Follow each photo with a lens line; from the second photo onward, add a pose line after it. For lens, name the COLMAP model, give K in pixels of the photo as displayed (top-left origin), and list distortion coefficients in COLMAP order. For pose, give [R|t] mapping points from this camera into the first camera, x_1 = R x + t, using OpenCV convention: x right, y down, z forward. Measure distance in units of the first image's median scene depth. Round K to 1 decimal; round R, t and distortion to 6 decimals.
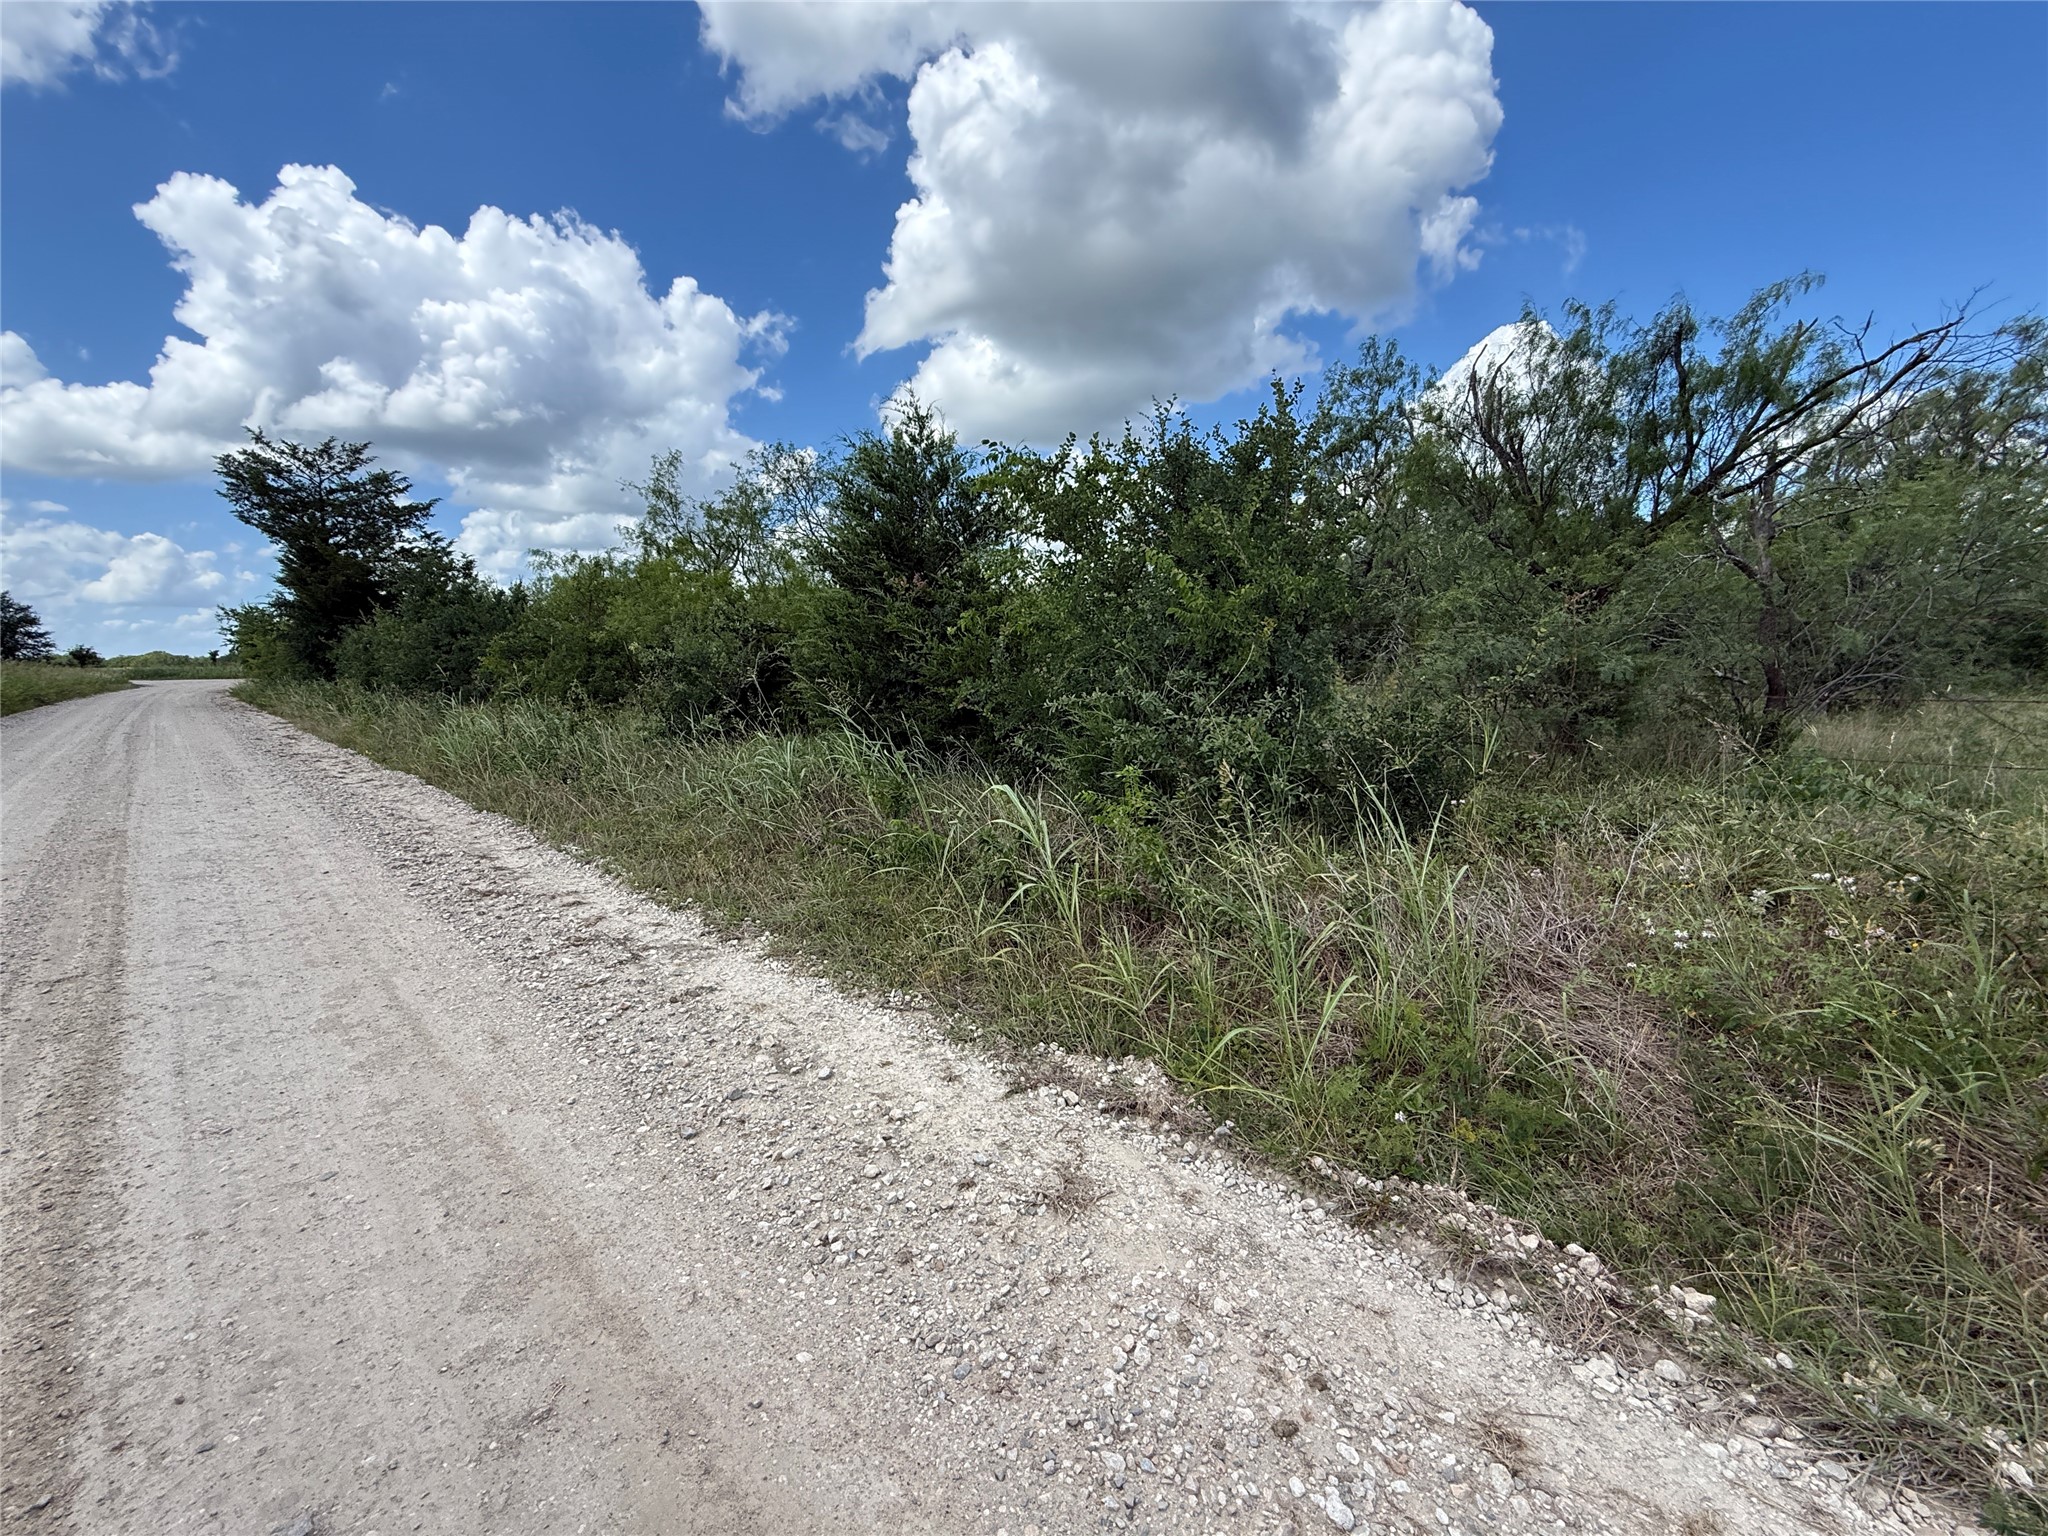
lens RADIAL K [[818.3, 0, 1017.6], [0, 818.3, 762.5], [0, 0, 1]] dist [-0.000915, 0.000152]
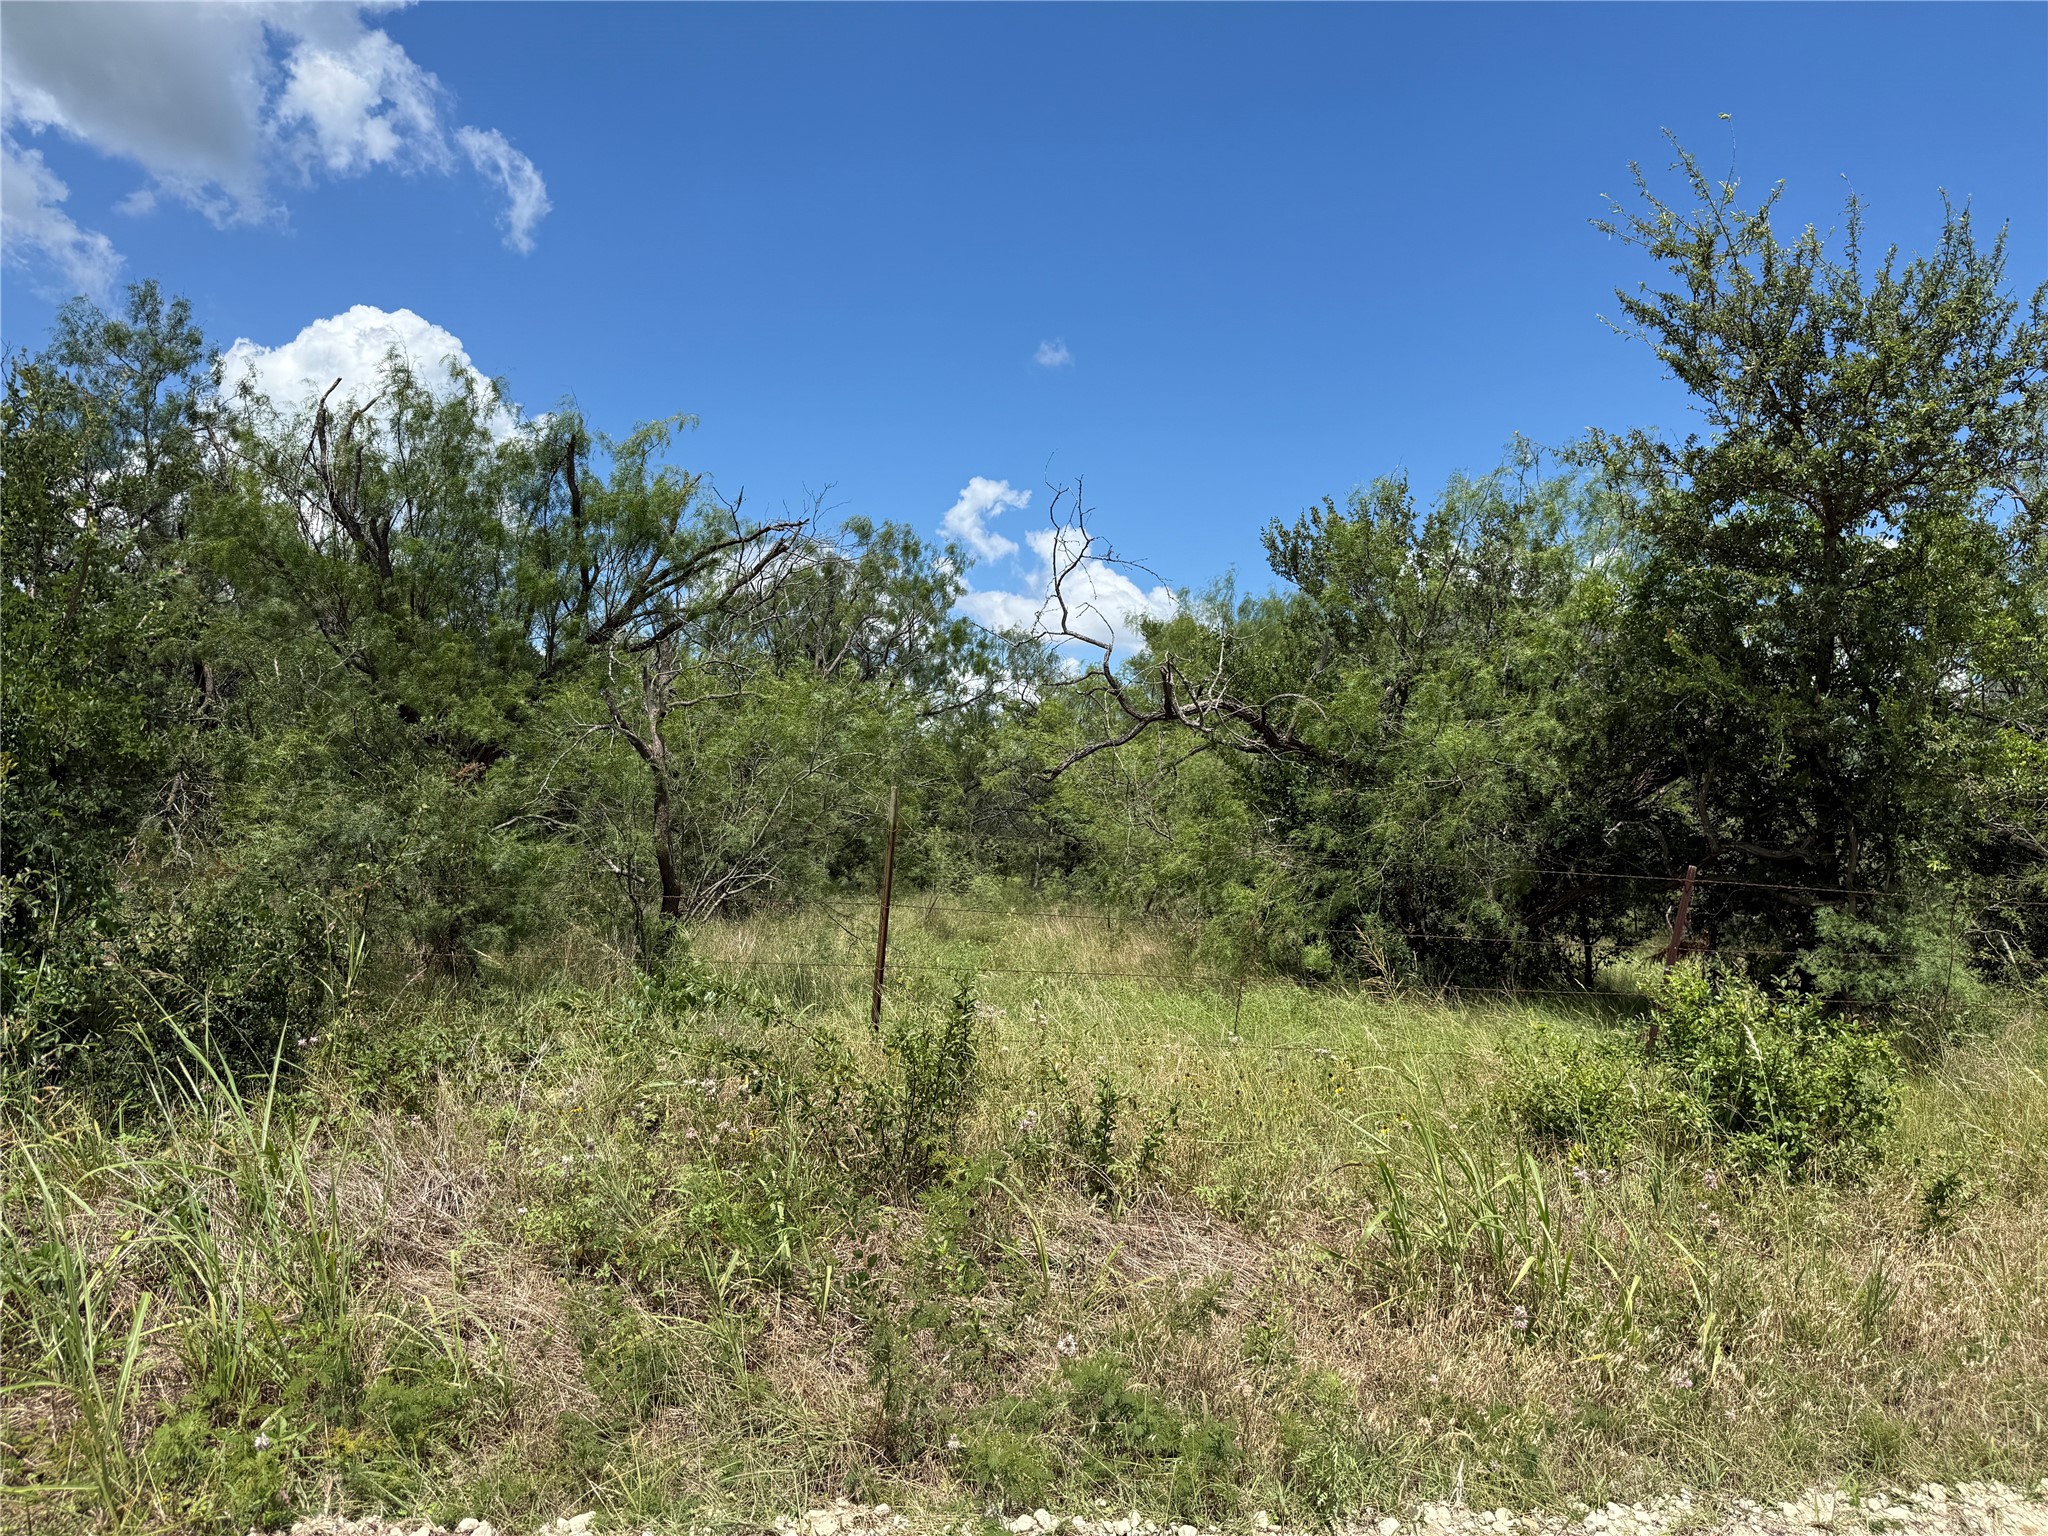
lens RADIAL K [[1439.8, 0, 1020.7], [0, 1439.8, 784.1], [0, 0, 1]] dist [0.046718, -0.053823]
pose [[0.564242, 0.081175, 0.821609, -0.173149], [0.048284, 0.990207, -0.130992, 0.025082], [-0.824196, 0.113582, 0.554797, -0.235042]]
